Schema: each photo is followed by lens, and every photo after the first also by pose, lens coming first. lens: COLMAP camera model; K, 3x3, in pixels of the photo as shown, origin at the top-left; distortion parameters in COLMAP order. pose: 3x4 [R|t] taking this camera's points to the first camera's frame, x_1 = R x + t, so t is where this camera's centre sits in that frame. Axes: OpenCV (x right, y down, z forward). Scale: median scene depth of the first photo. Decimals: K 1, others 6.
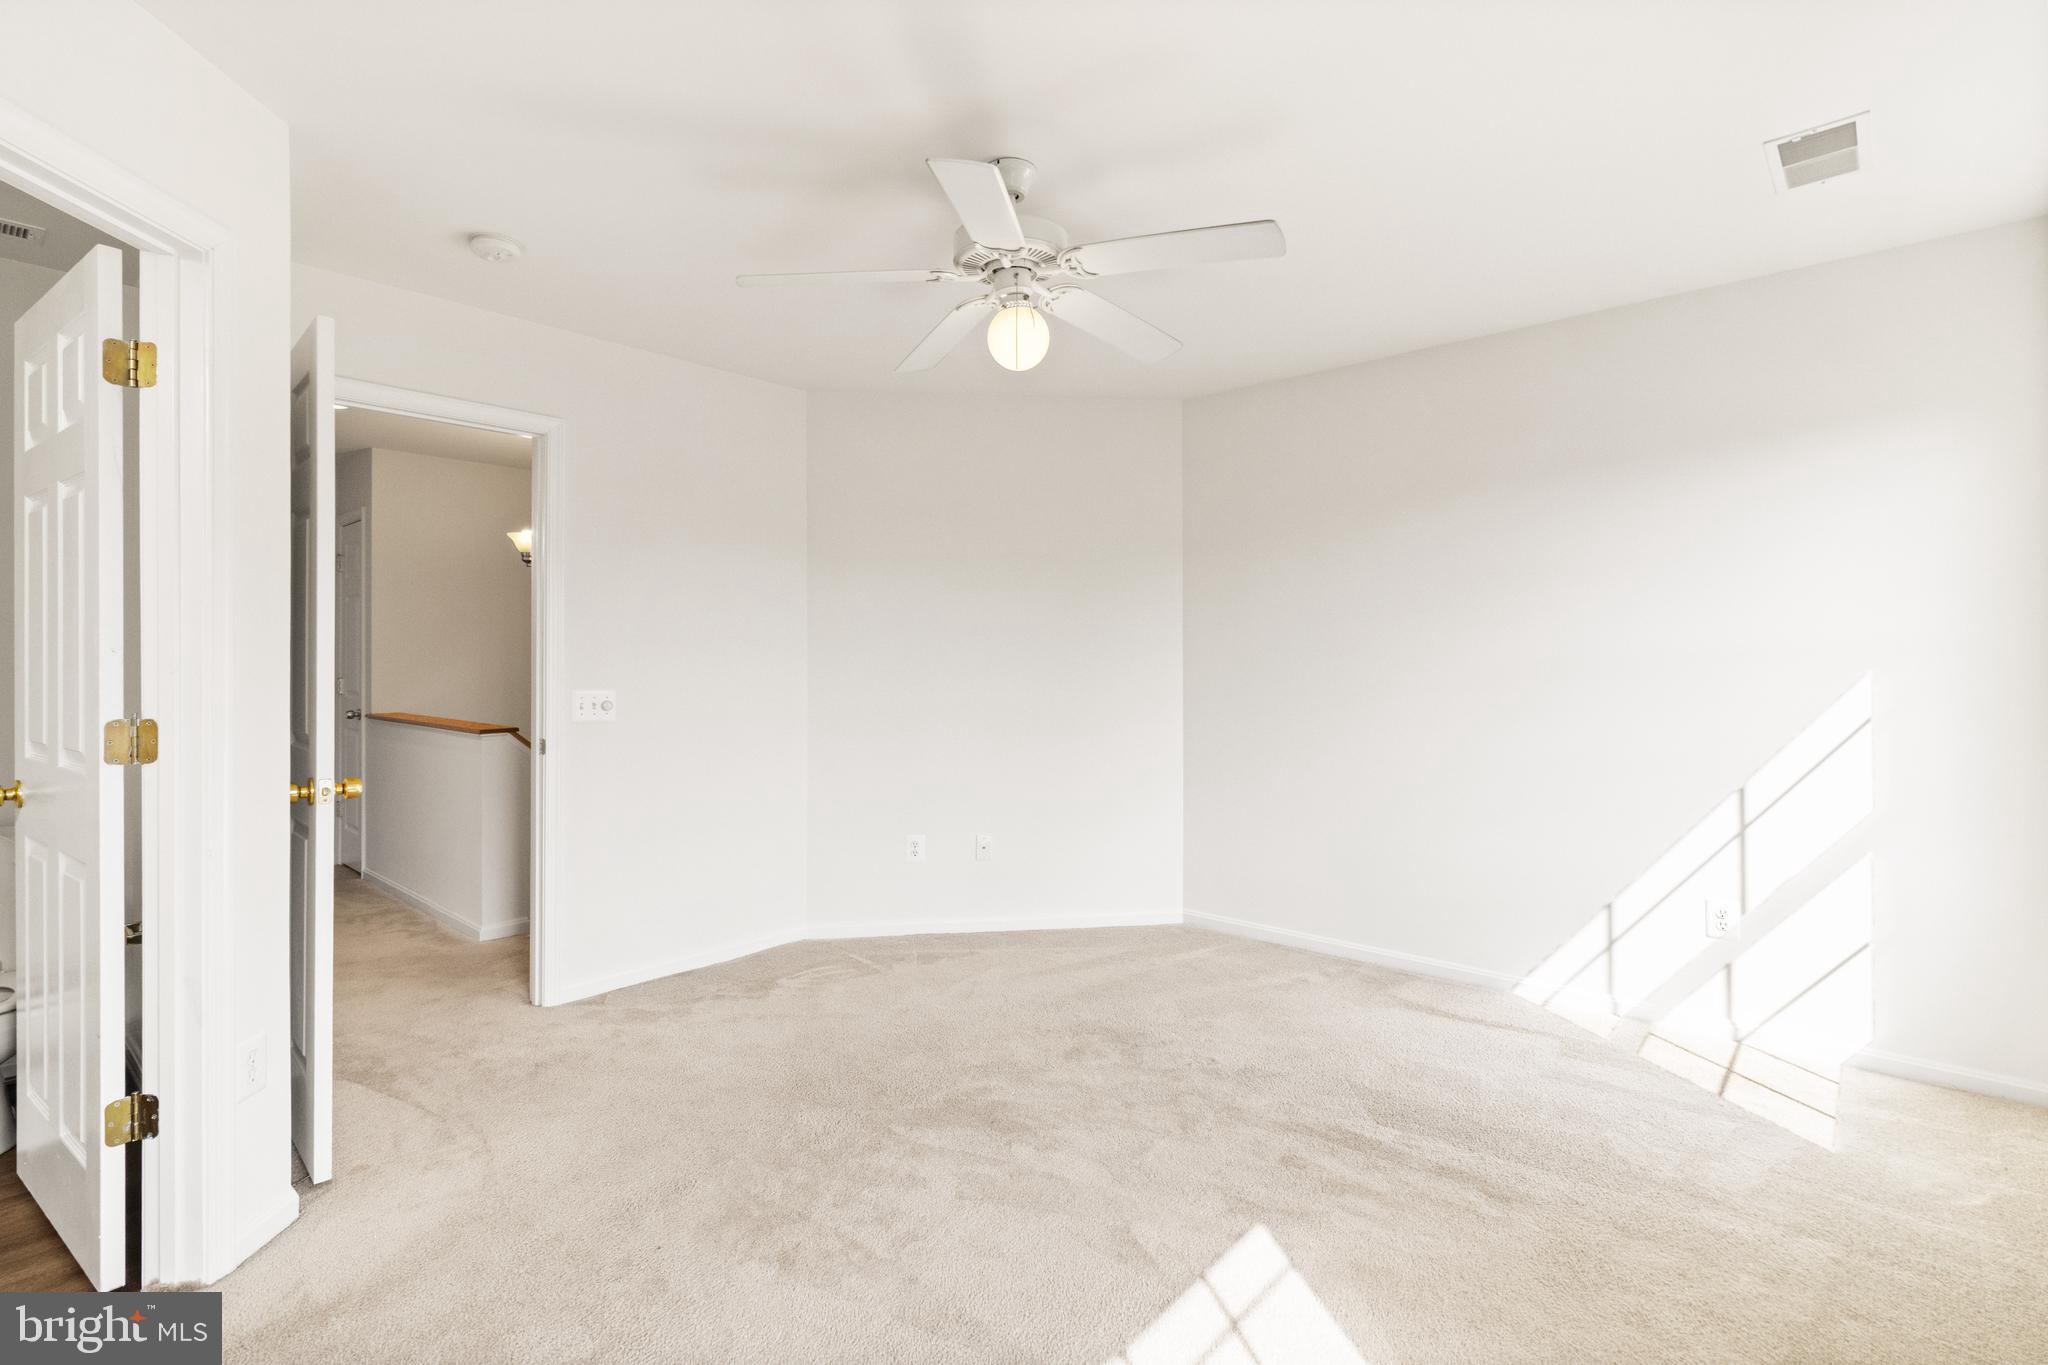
lens RADIAL K [[945.3, 0, 1011.1], [0, 945.3, 674.1], [0, 0, 1]] dist [-0.009223, -0.000188]
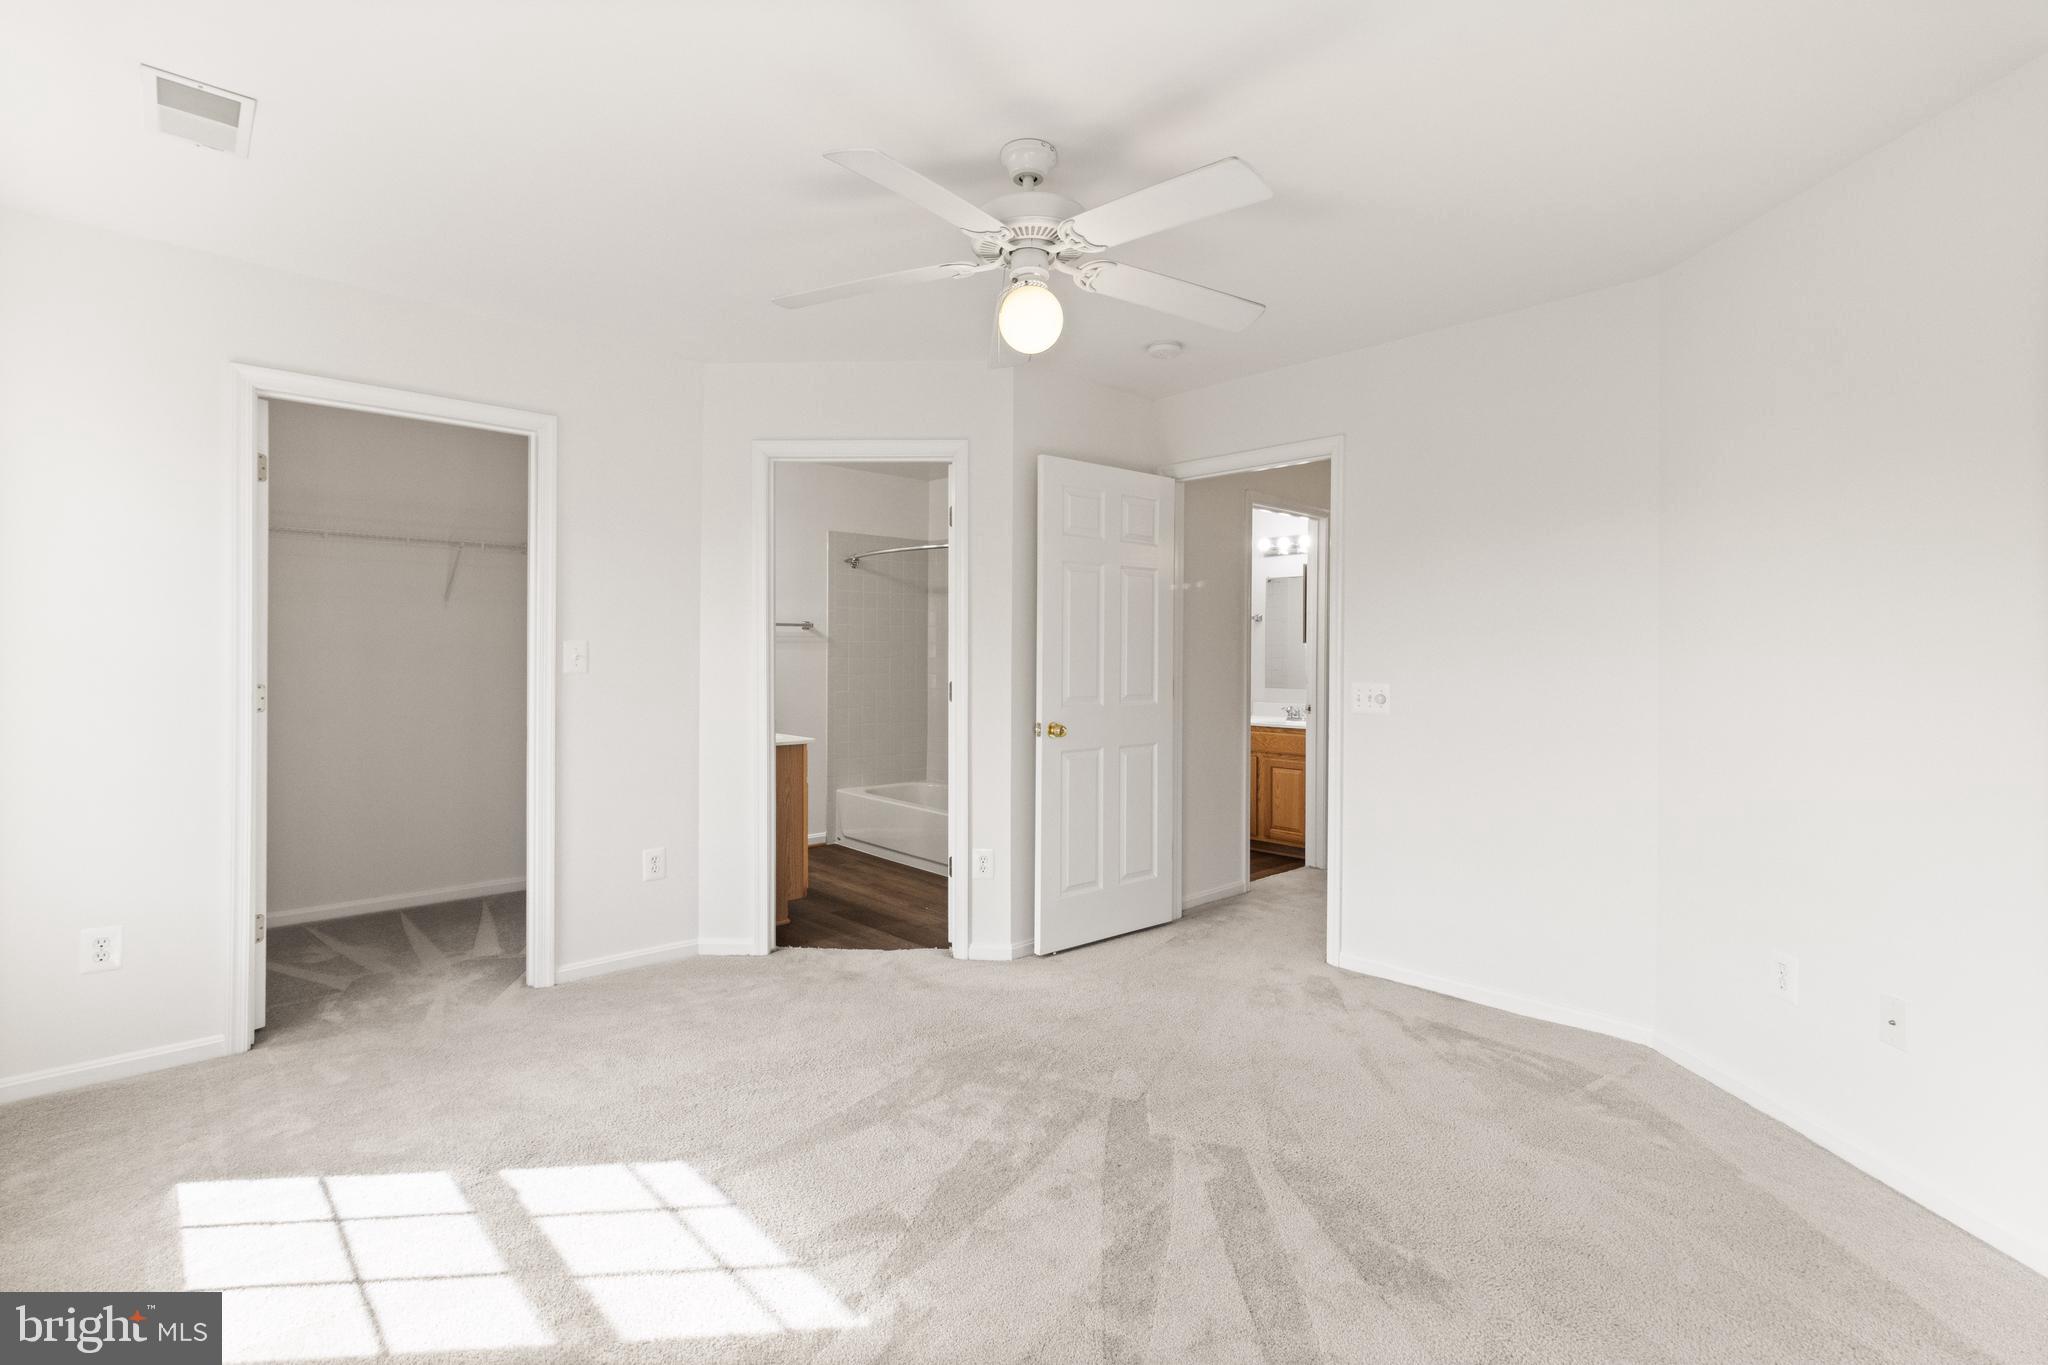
lens RADIAL K [[945.3, 0, 1010.8], [0, 945.3, 667.8], [0, 0, 1]] dist [-0.009223, -0.000188]
pose [[-0.086203, 0.019721, -0.996082, 0.630879], [-0.008471, 0.999753, 0.020526, -0.017931], [0.996242, 0.010207, -0.086015, 0.691594]]
